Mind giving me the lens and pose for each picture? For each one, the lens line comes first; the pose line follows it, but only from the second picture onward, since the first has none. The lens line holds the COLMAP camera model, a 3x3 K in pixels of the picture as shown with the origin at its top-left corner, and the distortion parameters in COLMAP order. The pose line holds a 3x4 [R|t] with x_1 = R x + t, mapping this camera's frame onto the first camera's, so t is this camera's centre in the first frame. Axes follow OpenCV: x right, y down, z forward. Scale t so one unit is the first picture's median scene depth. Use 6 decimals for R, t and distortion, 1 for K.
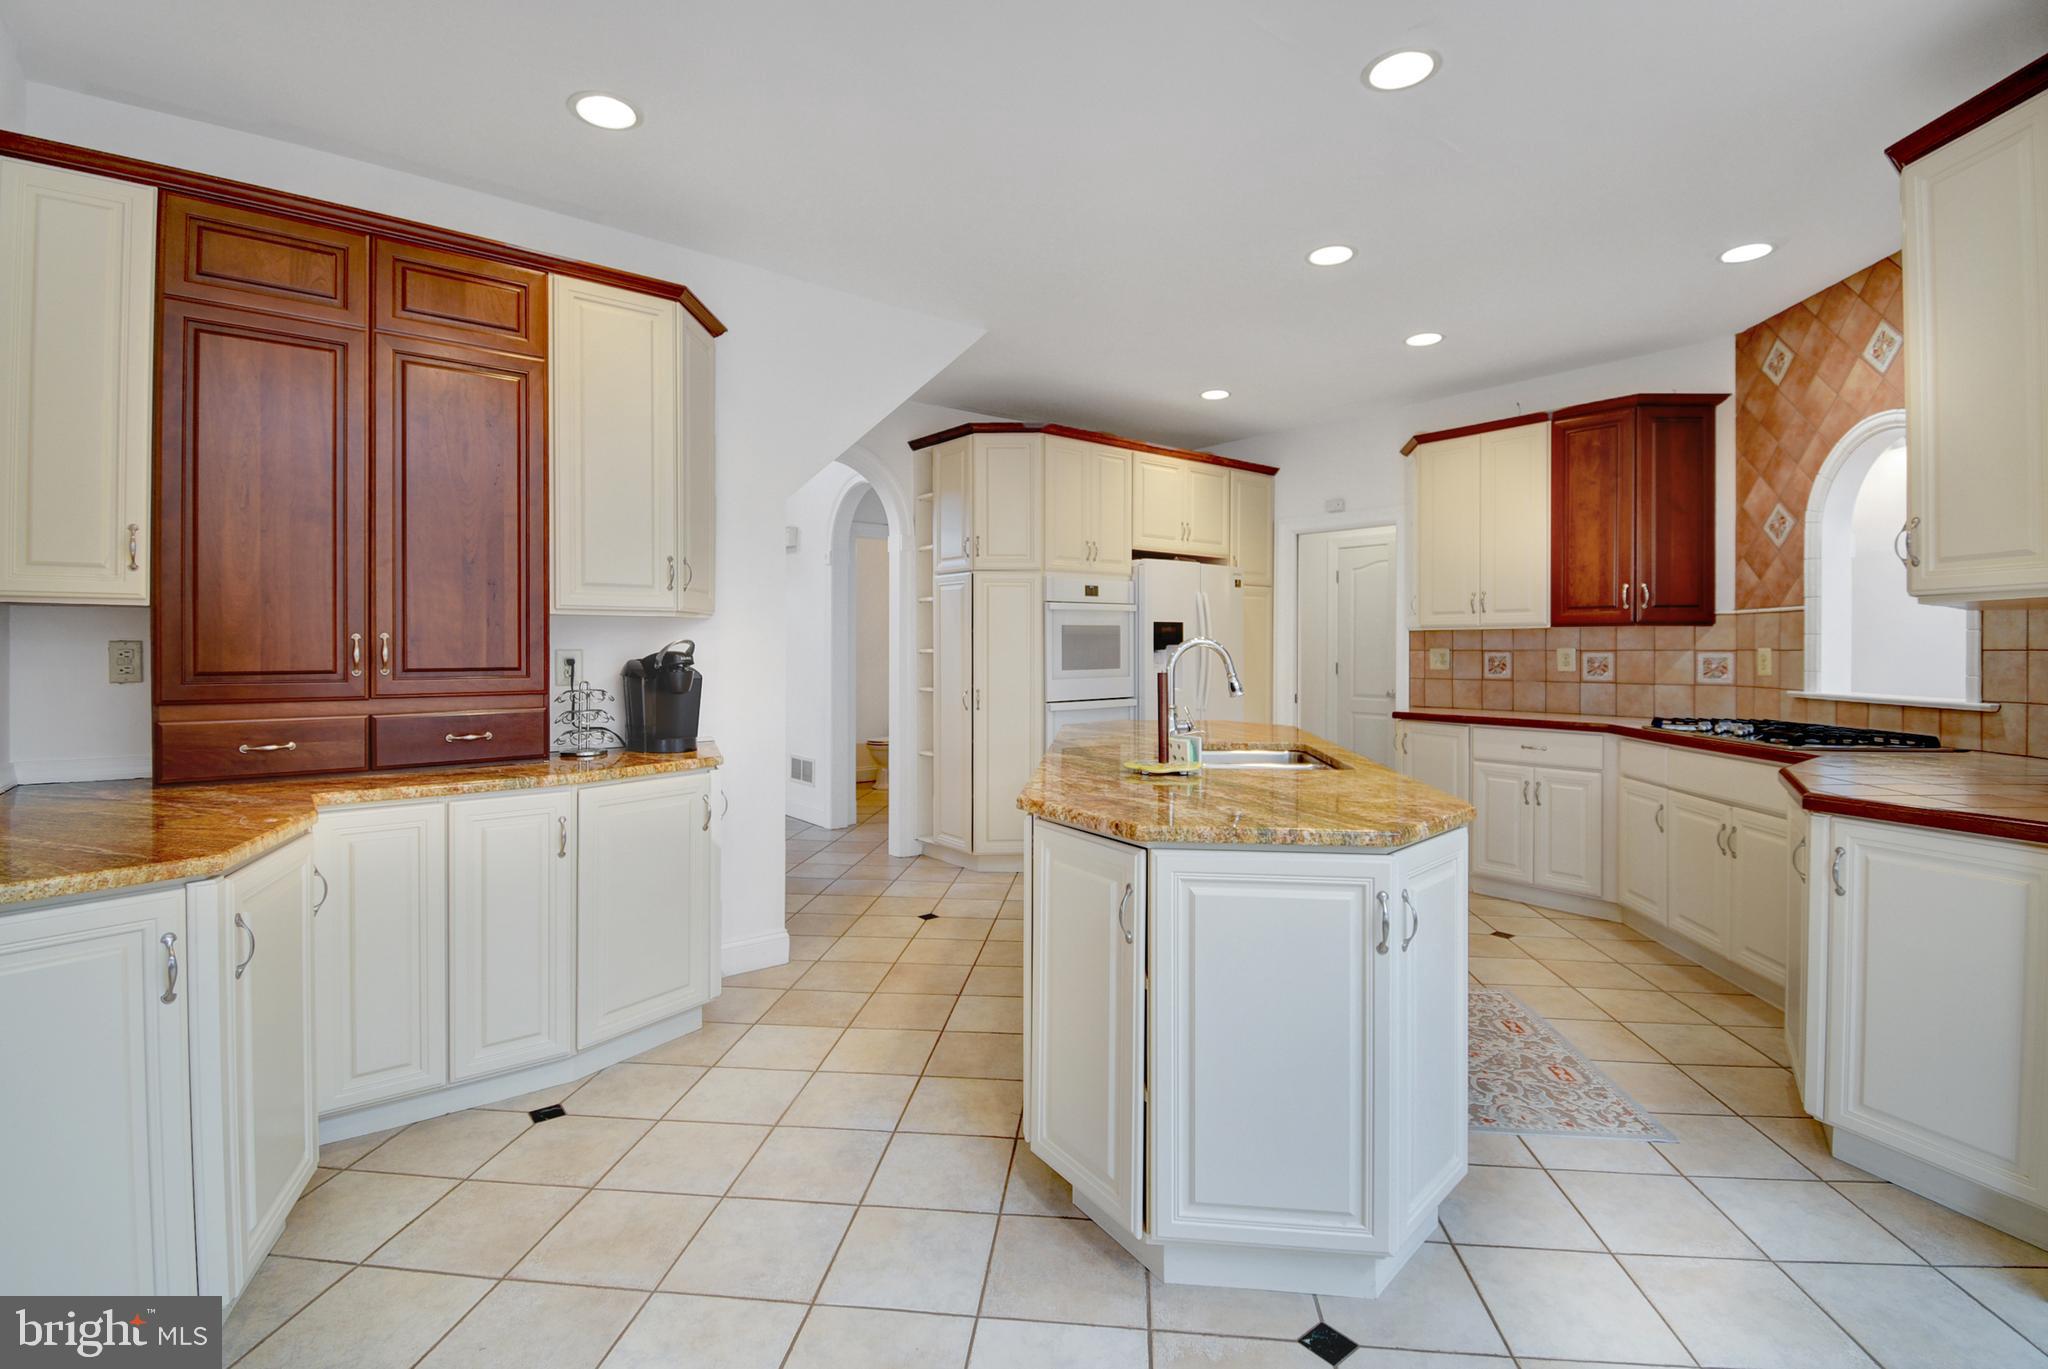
lens RADIAL K [[936.1, 0, 1023.8], [0, 936.1, 650.0], [0, 0, 1]] dist [-0.003998, -0.007917]
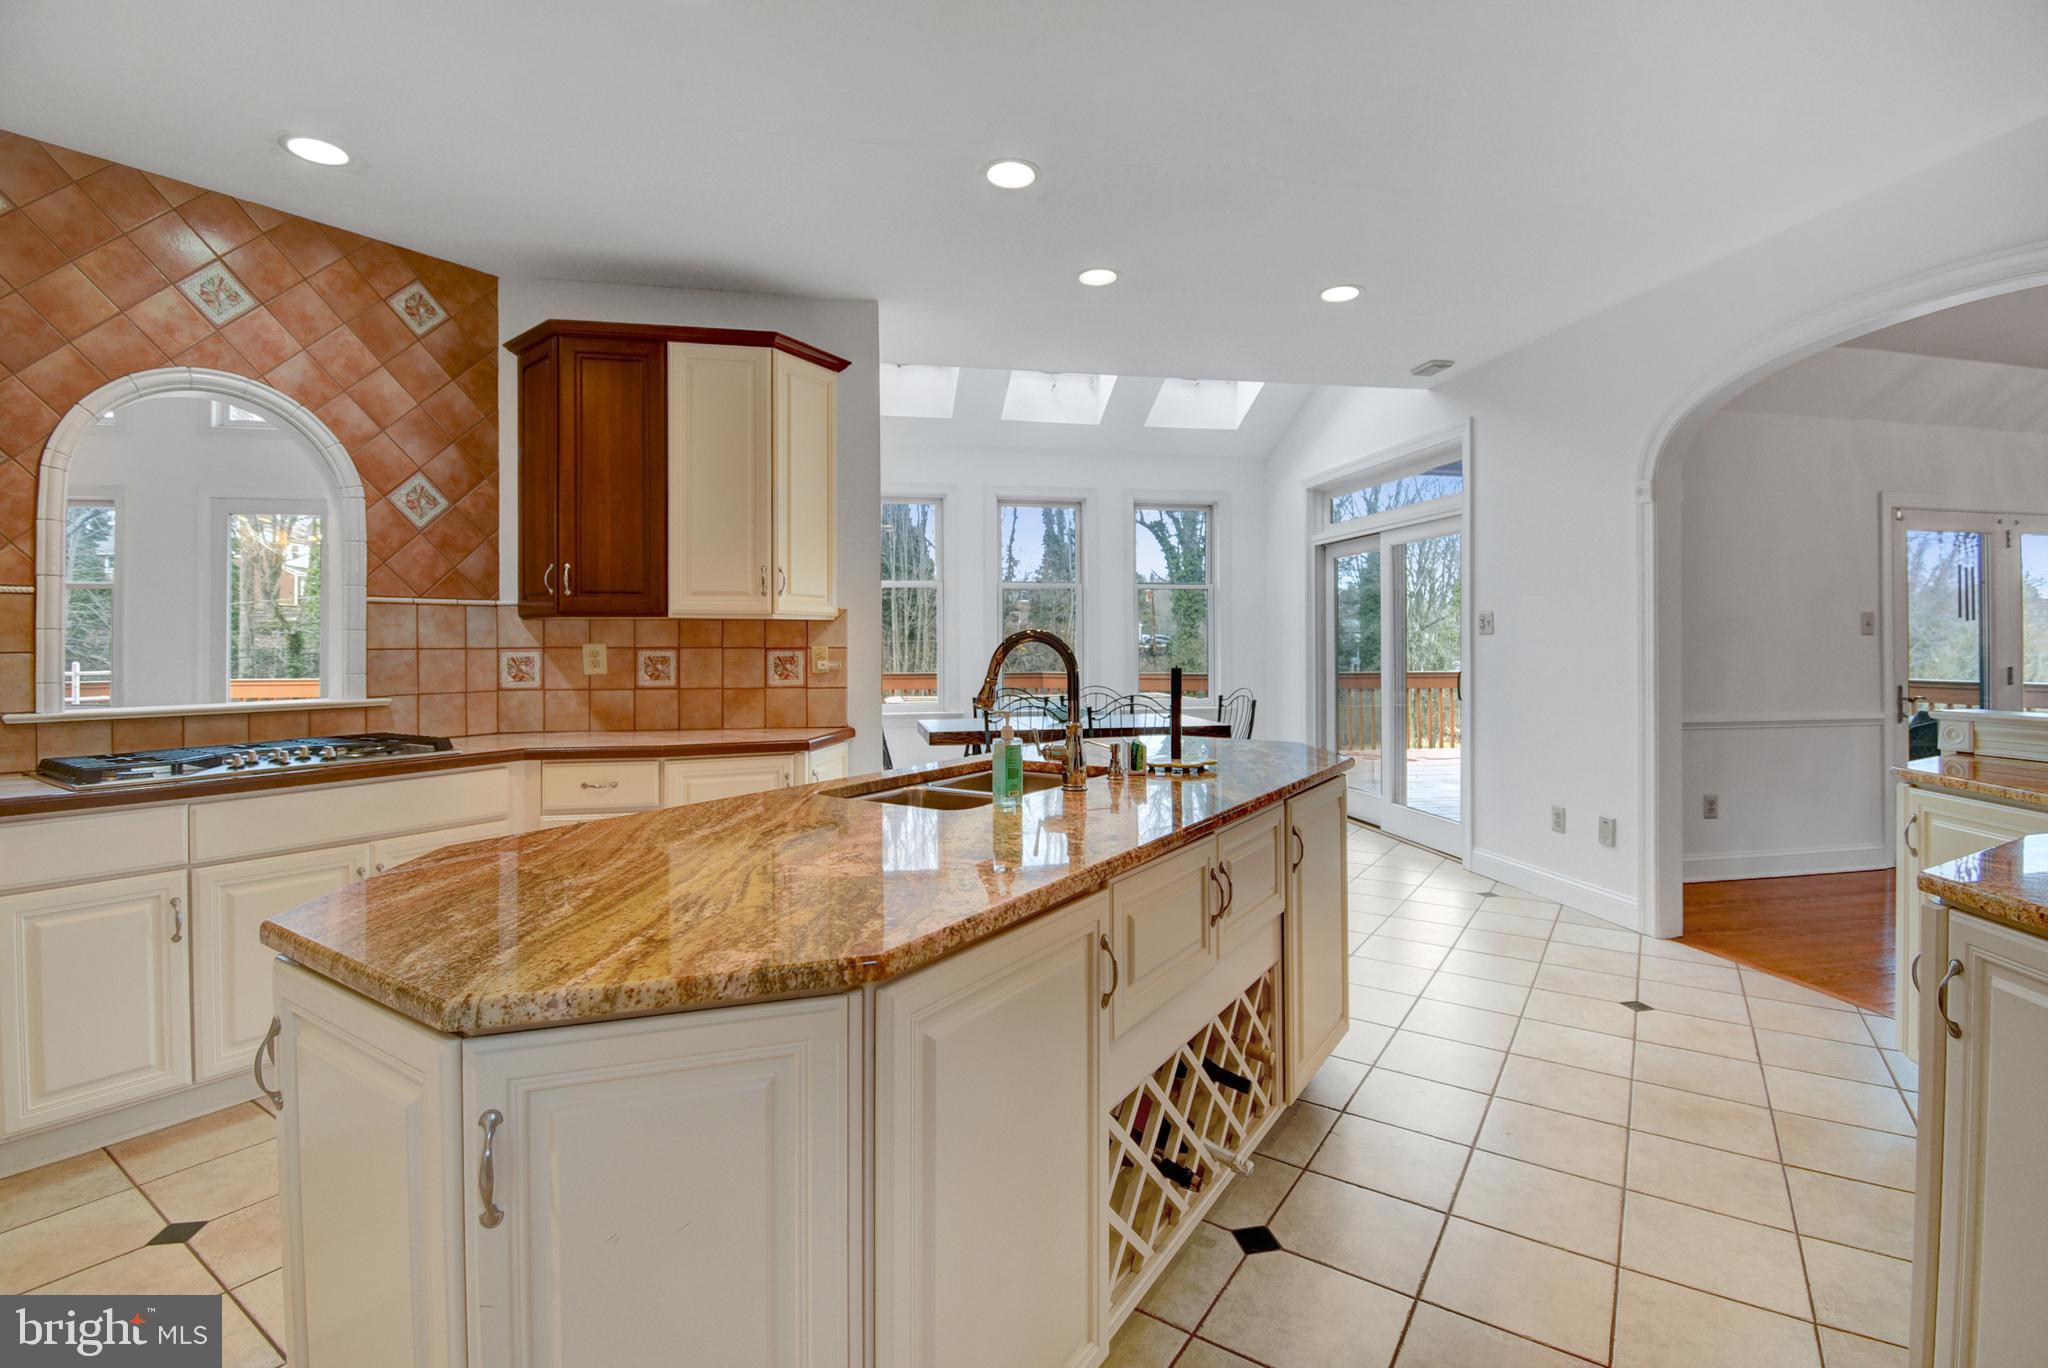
lens RADIAL K [[936.1, 0, 1059.3], [0, 936.1, 647.7], [0, 0, 1]] dist [-0.003998, -0.007917]
pose [[-0.883825, 0.005629, 0.467784, -0.165203], [0.009539, 0.999937, 0.005992, -0.000392], [-0.467720, 0.009758, -0.883823, 1.536665]]
